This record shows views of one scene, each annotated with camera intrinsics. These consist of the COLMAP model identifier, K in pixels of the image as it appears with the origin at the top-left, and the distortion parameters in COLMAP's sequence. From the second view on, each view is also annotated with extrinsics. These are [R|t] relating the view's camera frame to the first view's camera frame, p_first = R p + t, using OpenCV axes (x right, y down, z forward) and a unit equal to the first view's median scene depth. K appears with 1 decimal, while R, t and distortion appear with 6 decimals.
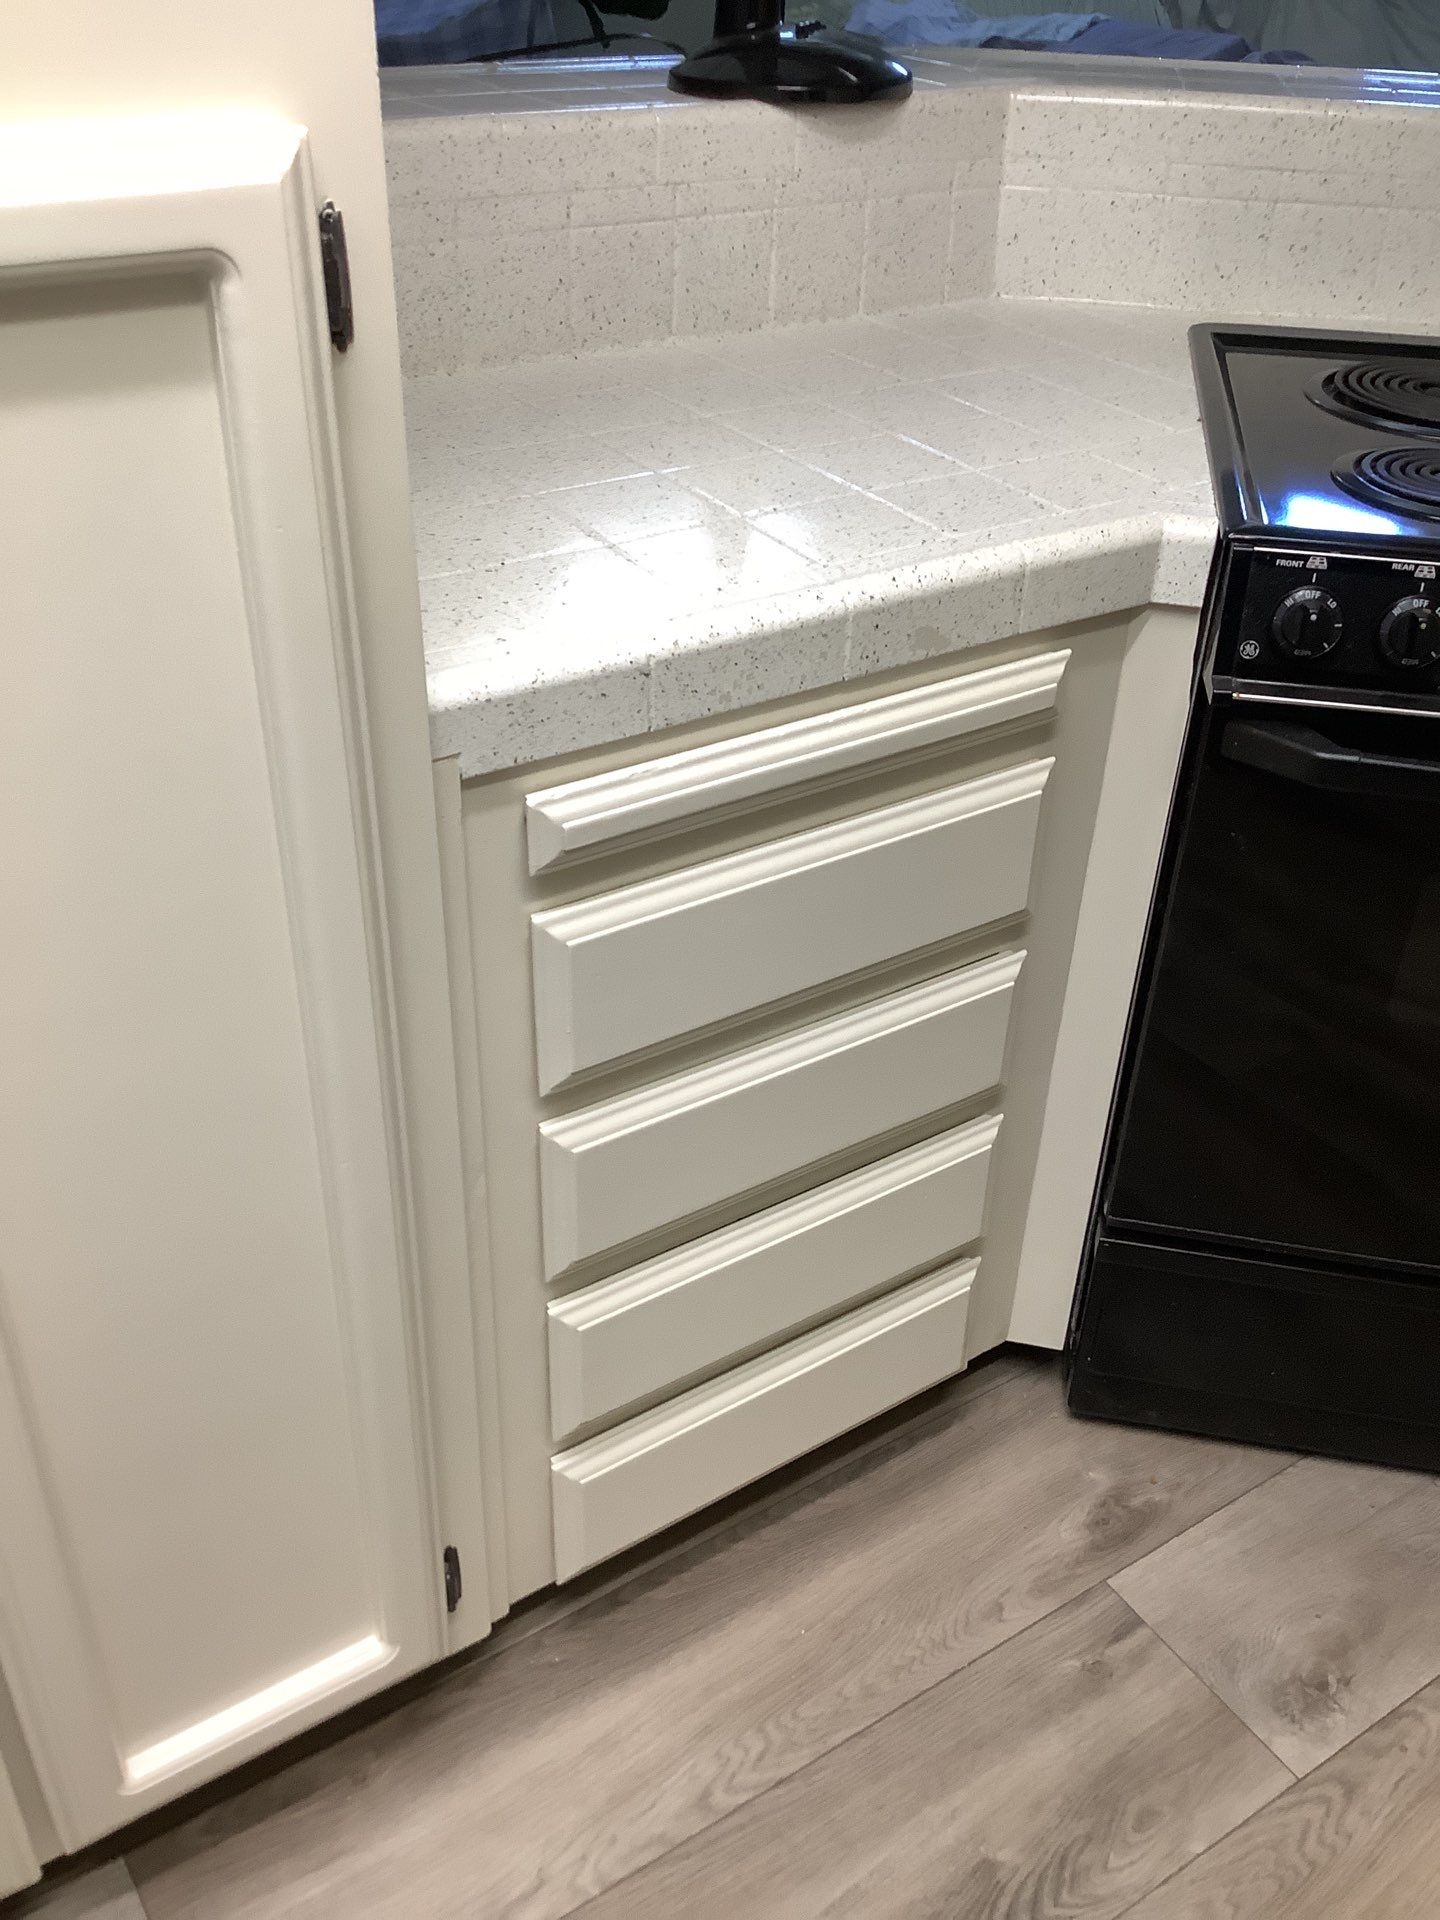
lens RADIAL K [[1754.2, 0, 715.9], [0, 1754.2, 958.4], [0, 0, 1]] dist [0.082934, -0.177486]
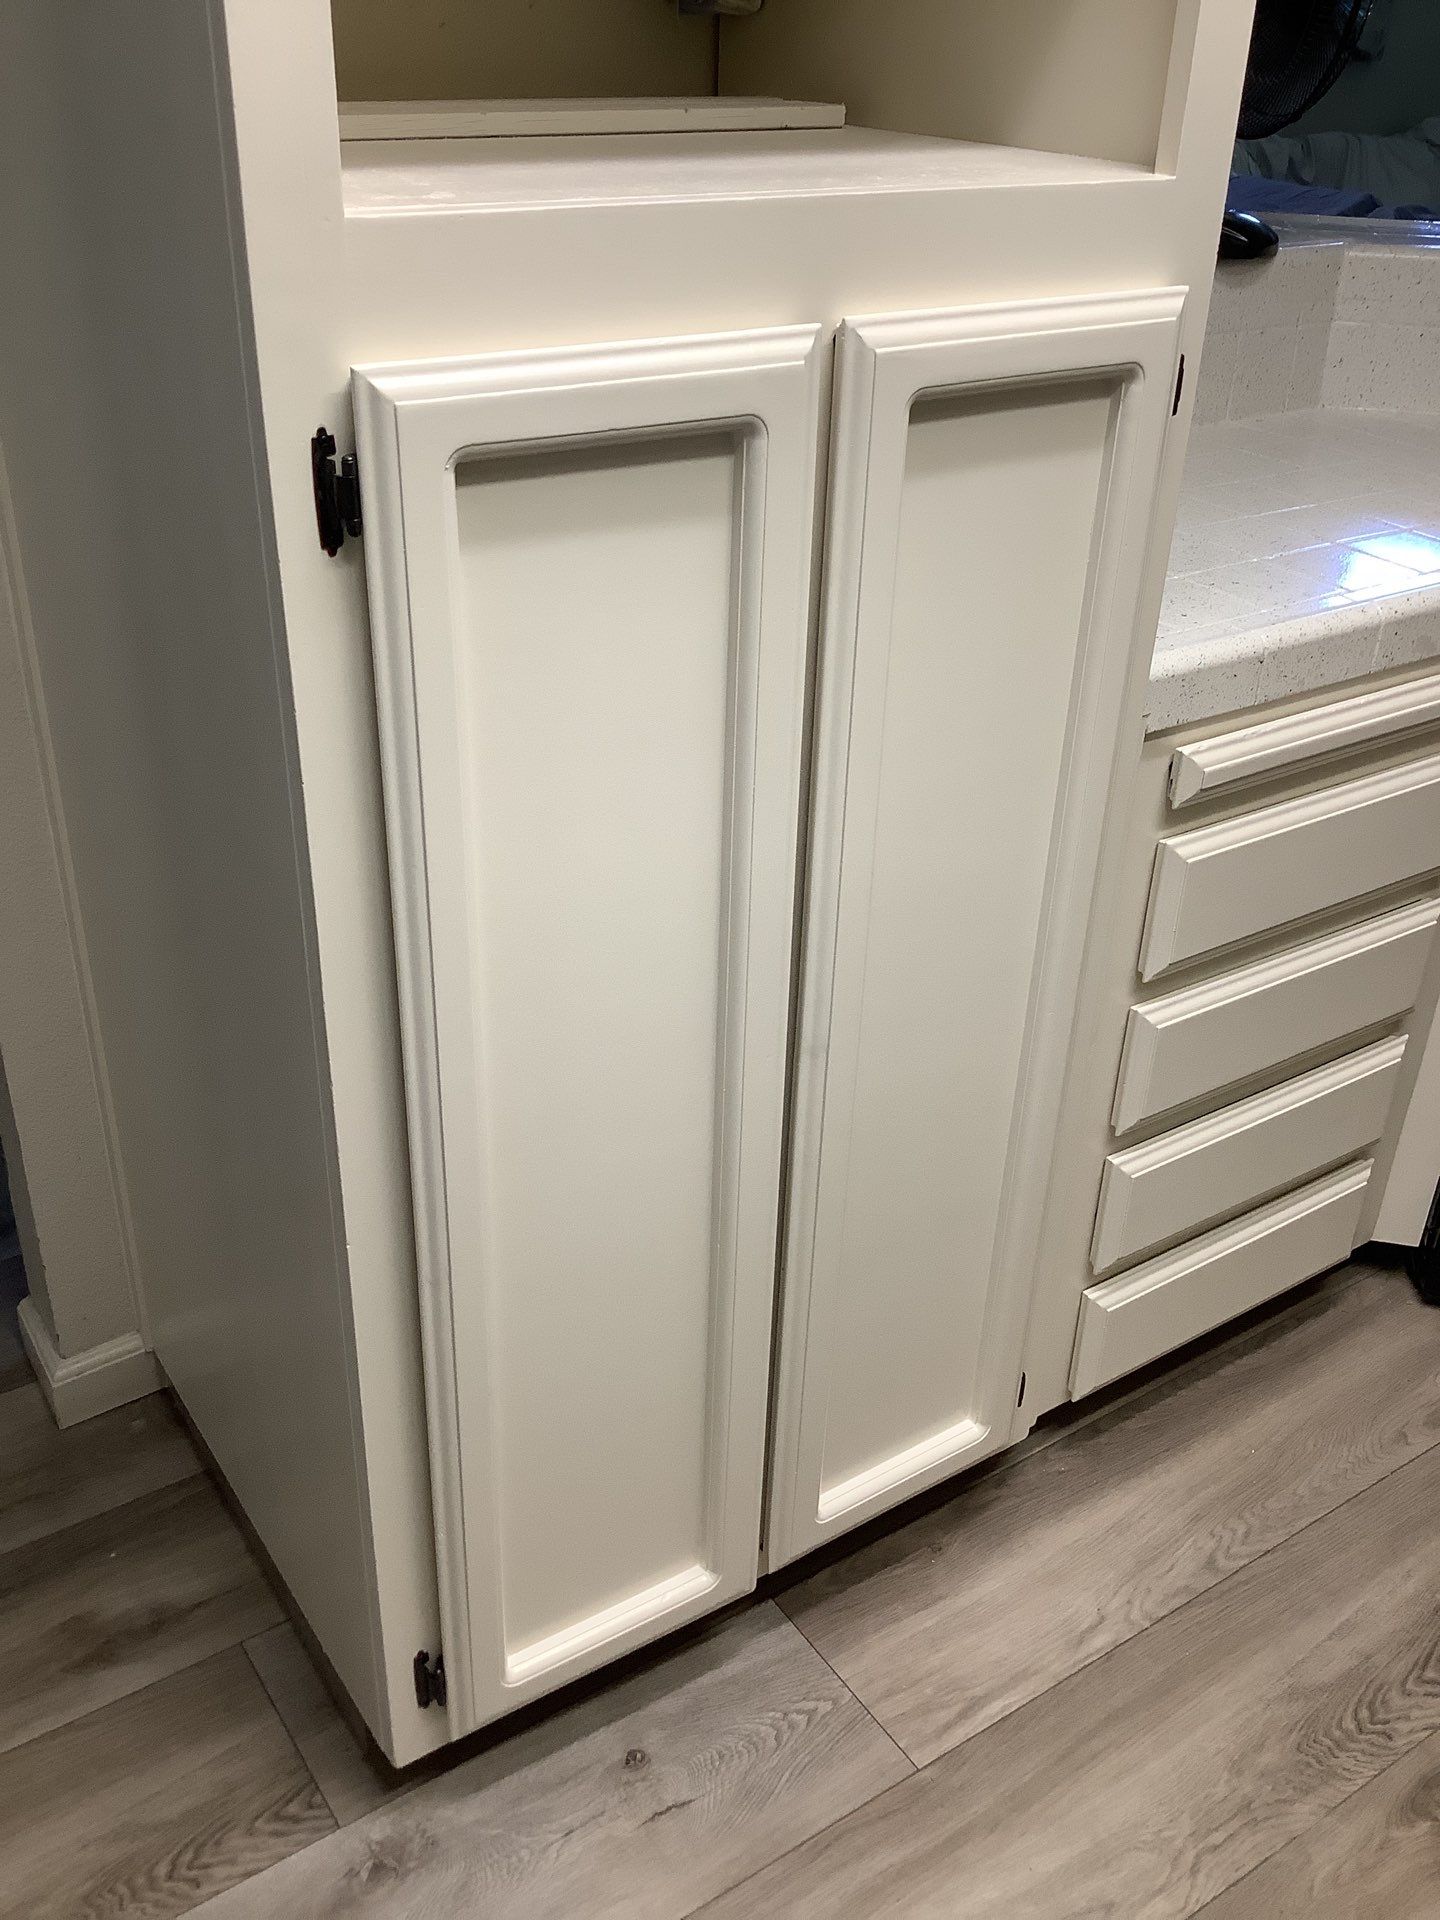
lens RADIAL K [[1754.2, 0, 715.9], [0, 1754.2, 958.4], [0, 0, 1]] dist [0.082934, -0.177486]
pose [[0.999946, -0.000144, 0.010426, -0.373630], [0.000819, 0.997905, -0.064696, 0.124871], [-0.010395, 0.064701, 0.997851, -0.287228]]
